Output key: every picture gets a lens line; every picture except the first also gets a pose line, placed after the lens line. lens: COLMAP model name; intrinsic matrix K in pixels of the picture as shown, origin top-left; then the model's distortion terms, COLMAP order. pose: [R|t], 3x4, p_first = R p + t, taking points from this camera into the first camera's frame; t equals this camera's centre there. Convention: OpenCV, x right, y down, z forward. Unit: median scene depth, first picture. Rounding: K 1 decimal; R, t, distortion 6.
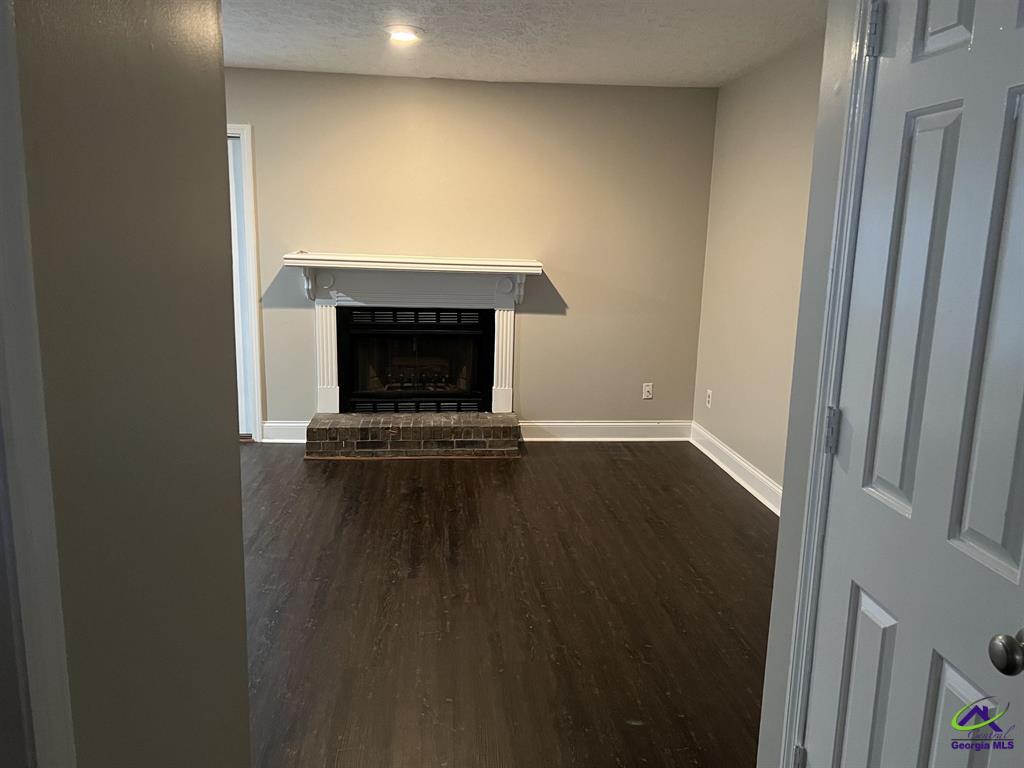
lens RADIAL K [[773.3, 0, 536.0], [0, 773.3, 374.7], [0, 0, 1]] dist [0.058621, -0.027103]
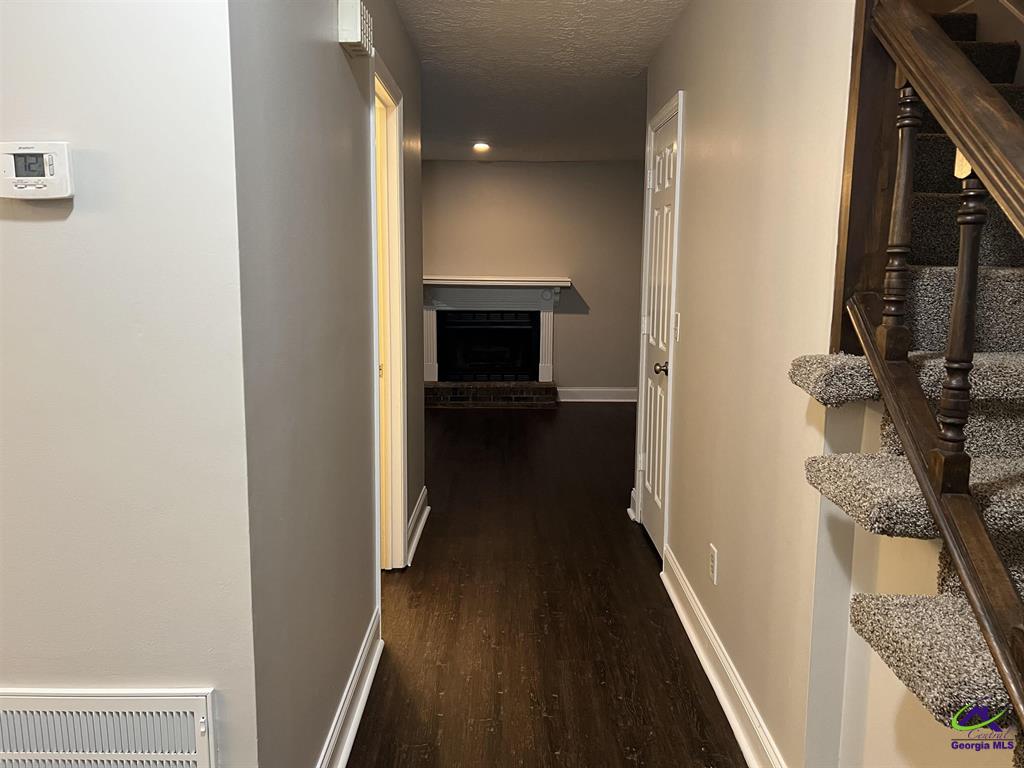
lens RADIAL K [[773.3, 0, 510.7], [0, 773.3, 387.3], [0, 0, 1]] dist [0.058621, -0.027103]
pose [[0.992780, -0.005575, -0.119819, 0.069824], [0.001760, 0.999489, -0.031920, 0.112216], [0.119936, 0.031478, 0.992282, -0.490890]]
